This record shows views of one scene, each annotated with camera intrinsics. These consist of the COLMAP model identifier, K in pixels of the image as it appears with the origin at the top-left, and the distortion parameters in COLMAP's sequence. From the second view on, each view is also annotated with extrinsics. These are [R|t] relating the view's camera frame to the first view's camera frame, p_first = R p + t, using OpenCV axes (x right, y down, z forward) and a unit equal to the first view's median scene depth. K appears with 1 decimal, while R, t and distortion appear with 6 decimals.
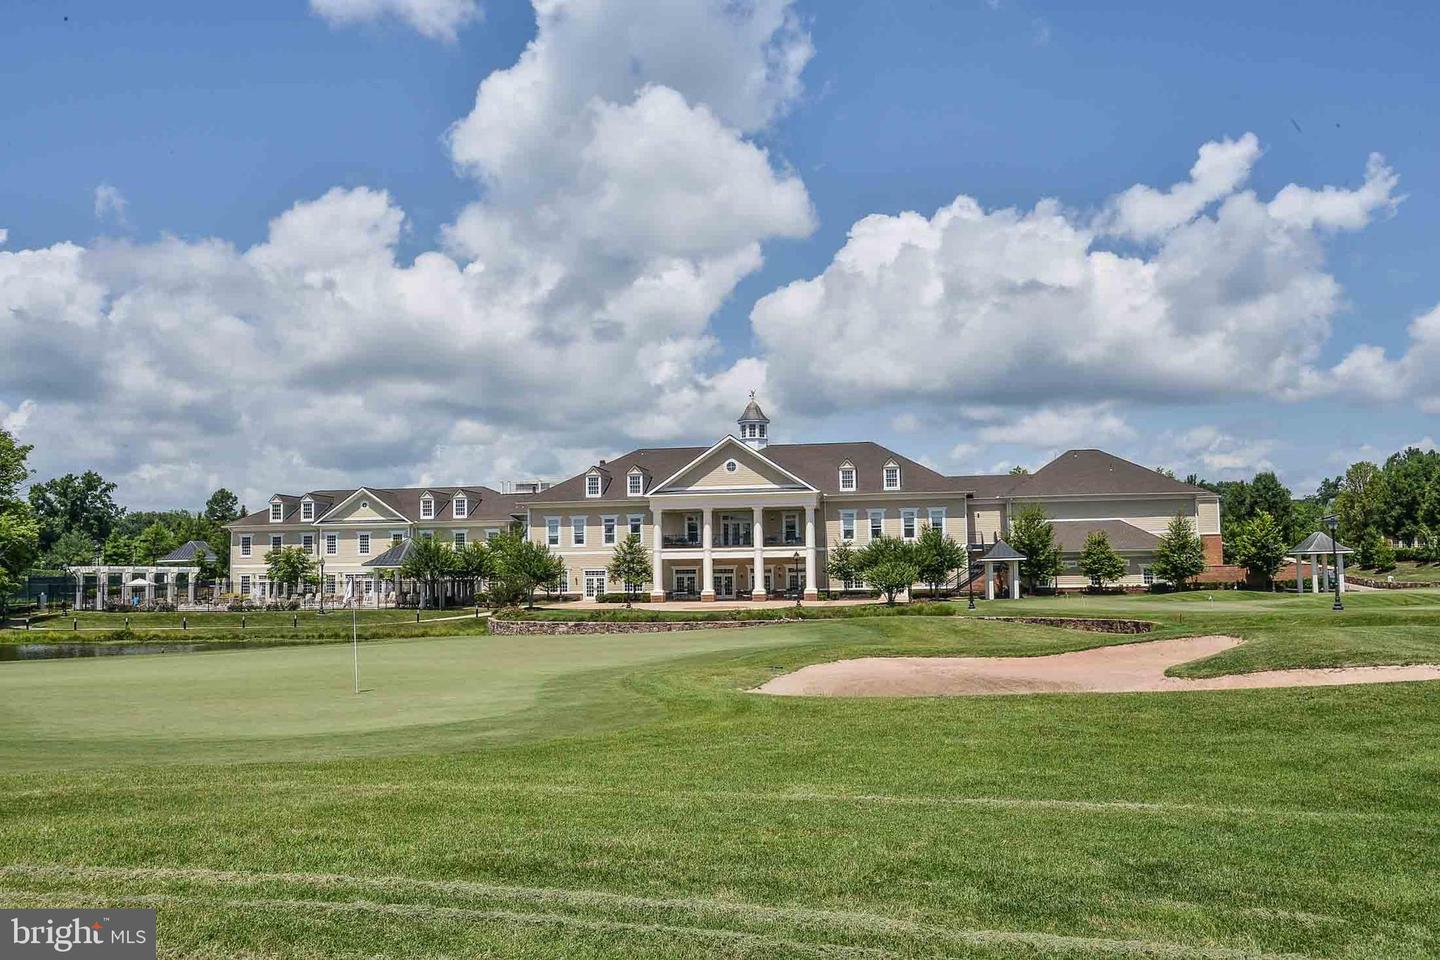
lens RADIAL K [[1238.3, 0, 656.6], [0, 1238.3, 475.2], [0, 0, 1]] dist [-0.018620, 0.000957]
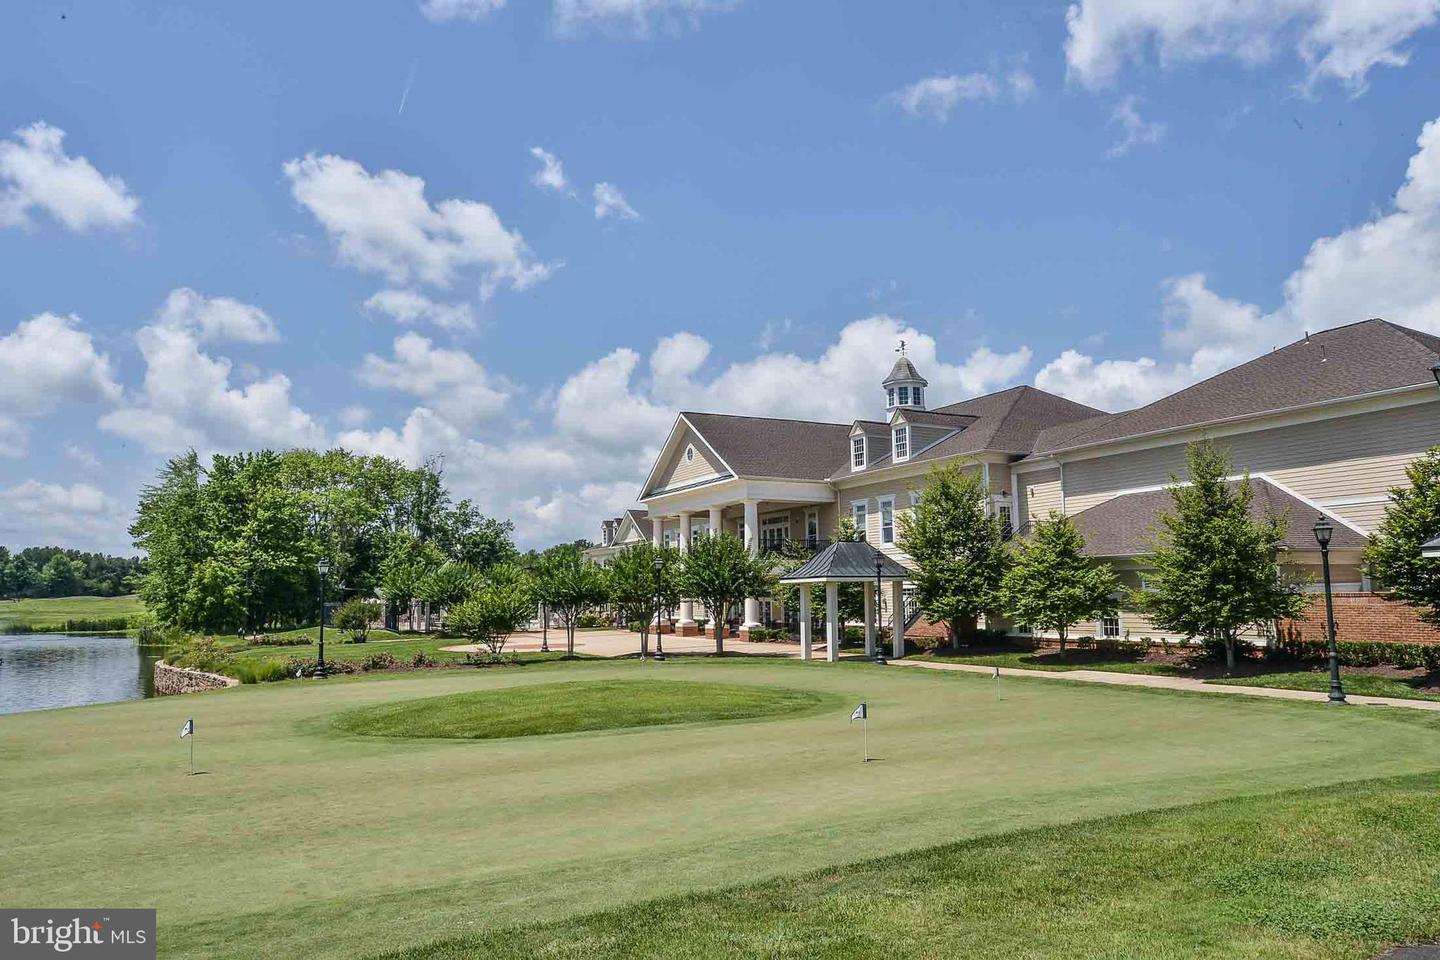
lens RADIAL K [[1000.0, 0, 720.0], [0, 1000.0, 480.0], [0, 0, 1]] dist [-0.001703, -0.001292]
pose [[0.562921, -0.087095, -0.821909, 0.484097], [0.068698, 0.995922, -0.058483, 0.038402], [0.823650, -0.023542, 0.566609, 0.582125]]
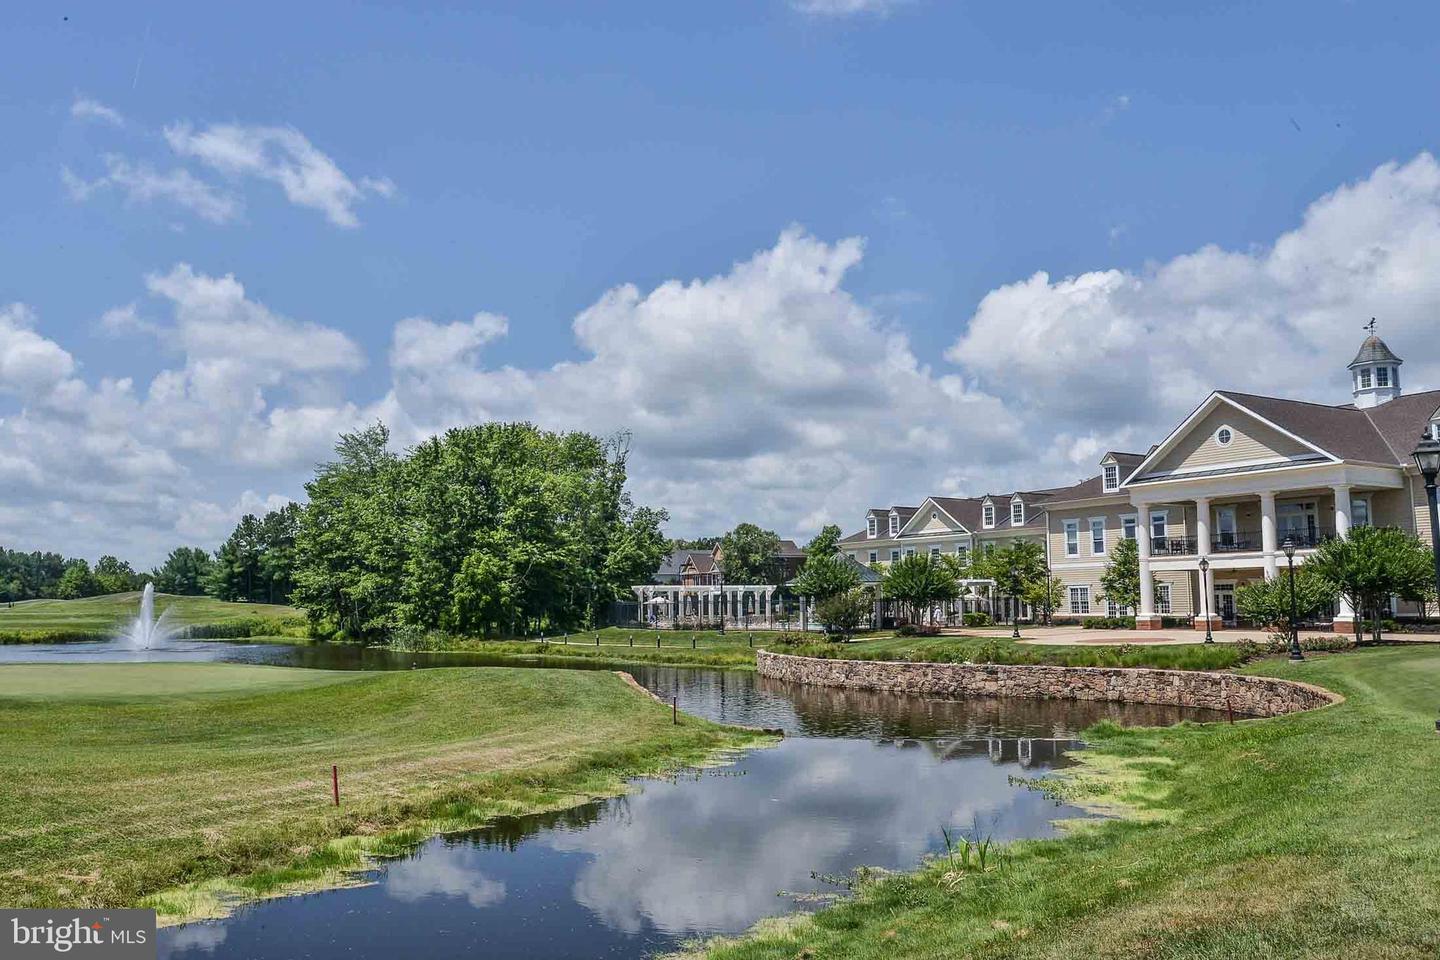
lens RADIAL K [[1170.8, 0, 720.0], [0, 1170.8, 480.0], [0, 0, 1]] dist [-0.015995, -0.000778]
pose [[0.640948, -0.073151, -0.764090, 0.326689], [0.066163, 0.997009, -0.039950, 0.021522], [0.764727, -0.024949, 0.643871, 0.314786]]
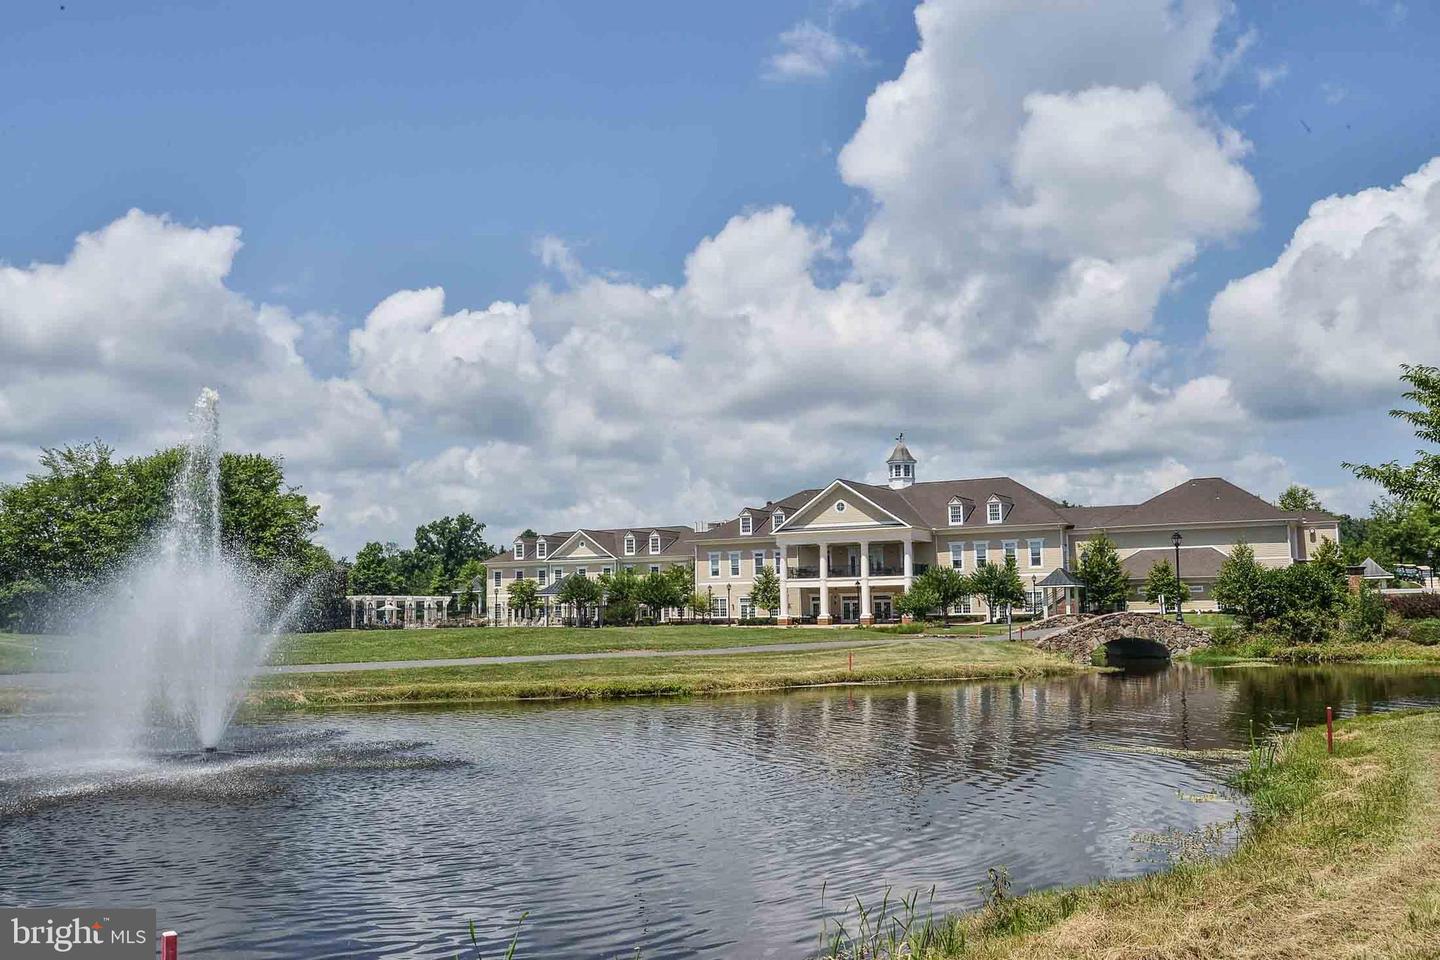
lens RADIAL K [[1366.5, 0, 716.9], [0, 1366.5, 513.2], [0, 0, 1]] dist [-0.014481, 0.001889]
pose [[0.940067, -0.024381, -0.340117, 0.330579], [0.028878, 0.999550, 0.008165, -0.012461], [0.339764, -0.017497, 0.940348, -0.192897]]
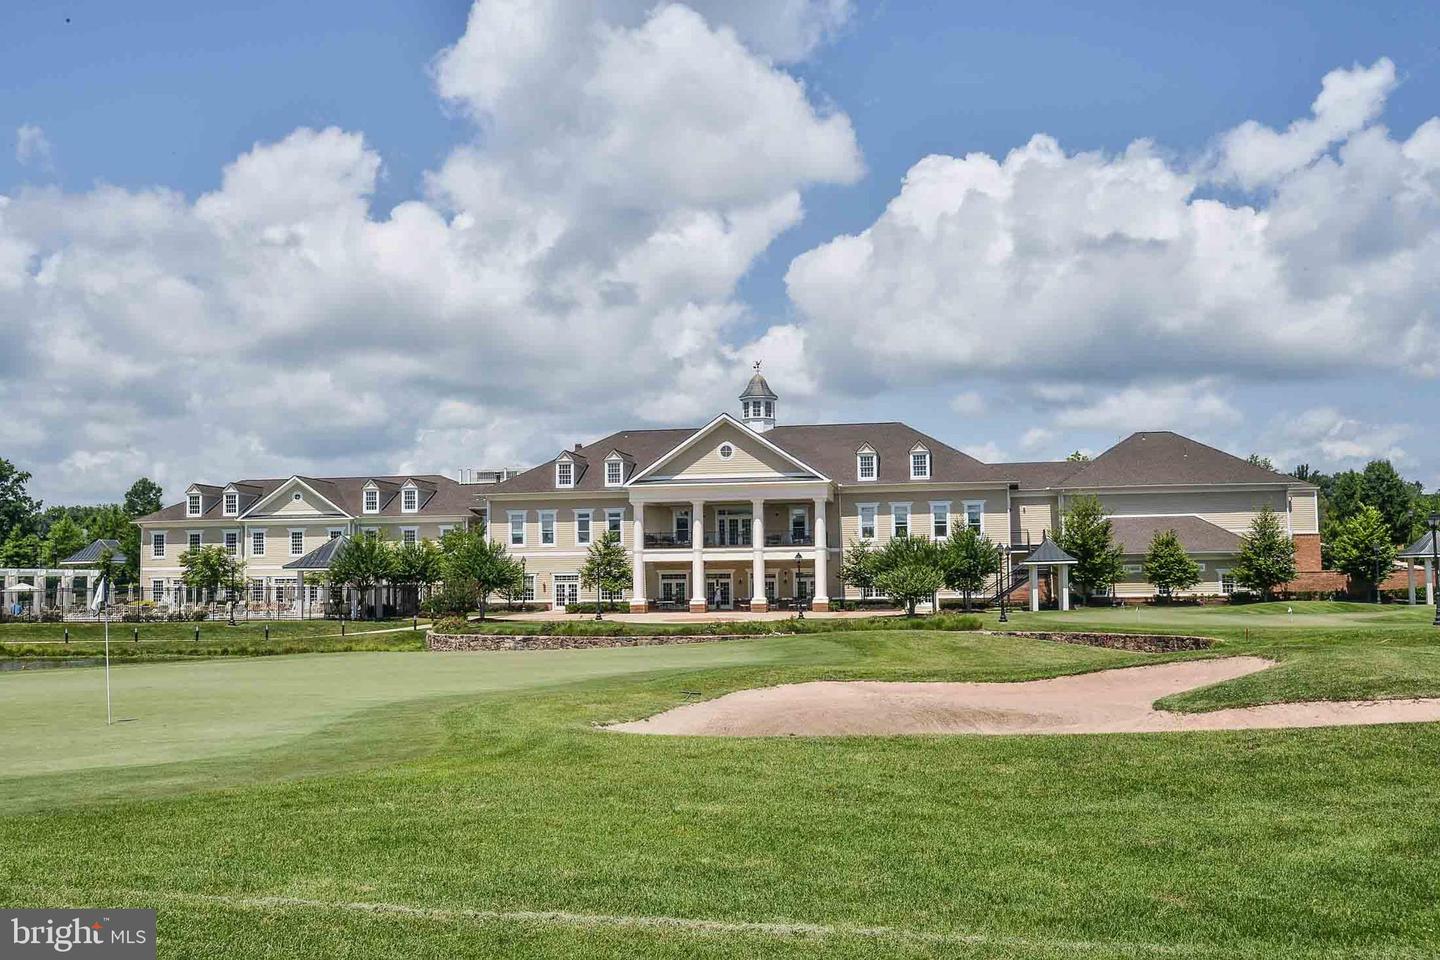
lens RADIAL K [[1442.7, 0, 653.0], [0, 1442.7, 484.1], [0, 0, 1]] dist [-0.011854, 0.014905]
pose [[0.999769, 0.001455, -0.021435, 0.027516], [-0.001176, 0.999915, 0.012995, 0.002257], [0.021452, -0.012967, 0.999686, 0.020453]]
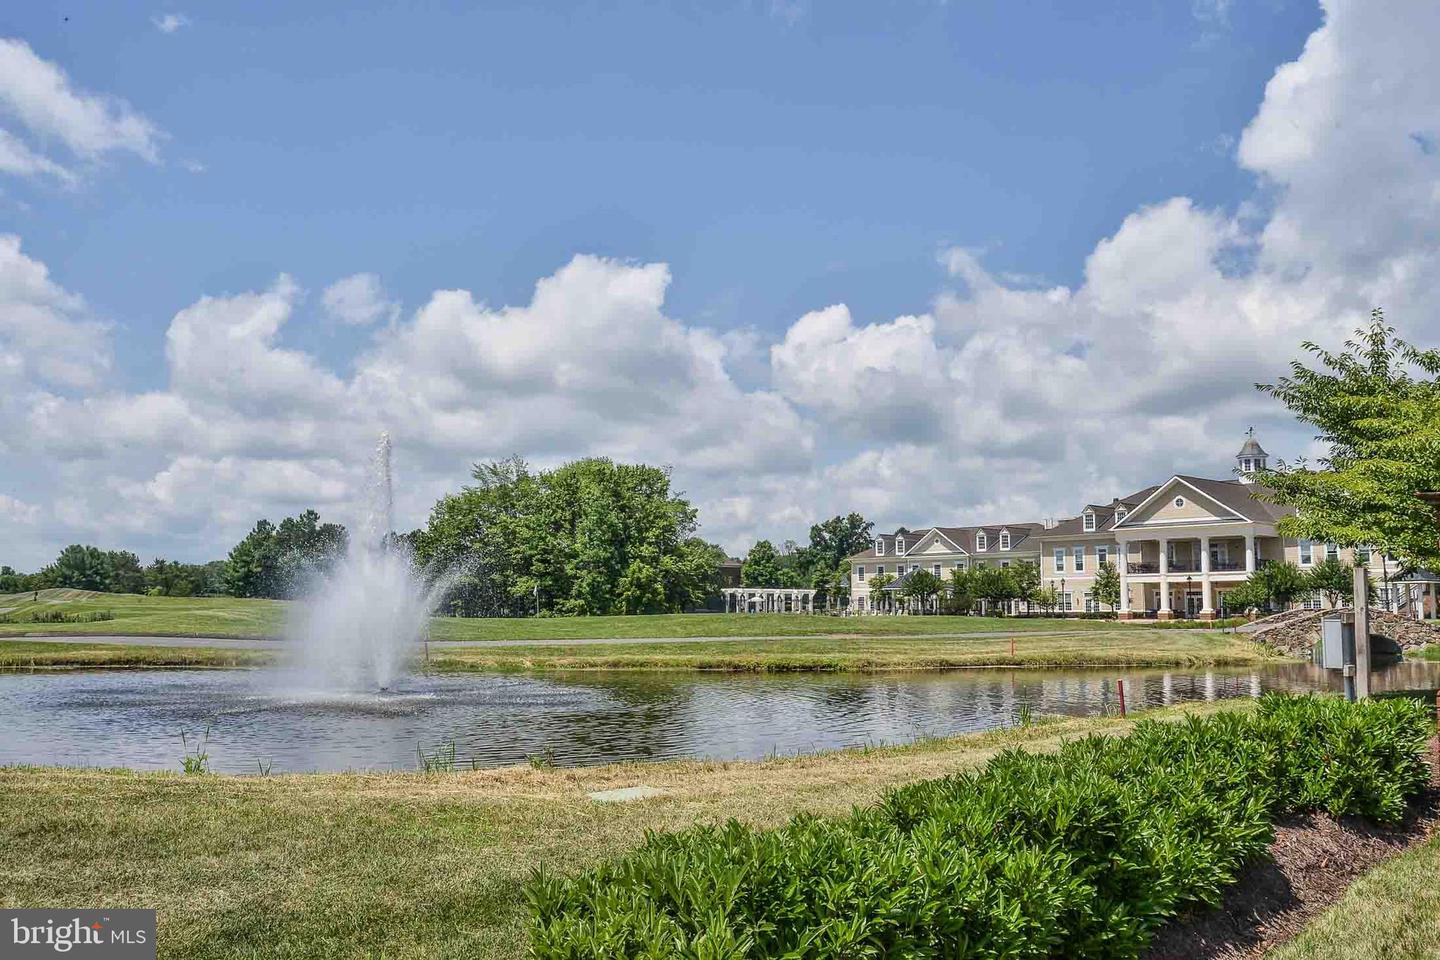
lens RADIAL K [[1302.5, 0, 680.2], [0, 1302.5, 482.6], [0, 0, 1]] dist [-0.020651, 0.012223]
pose [[0.768637, -0.049785, -0.637745, 0.412322], [0.042580, 0.998738, -0.026646, -0.011370], [0.638266, -0.006674, 0.769787, -0.197631]]
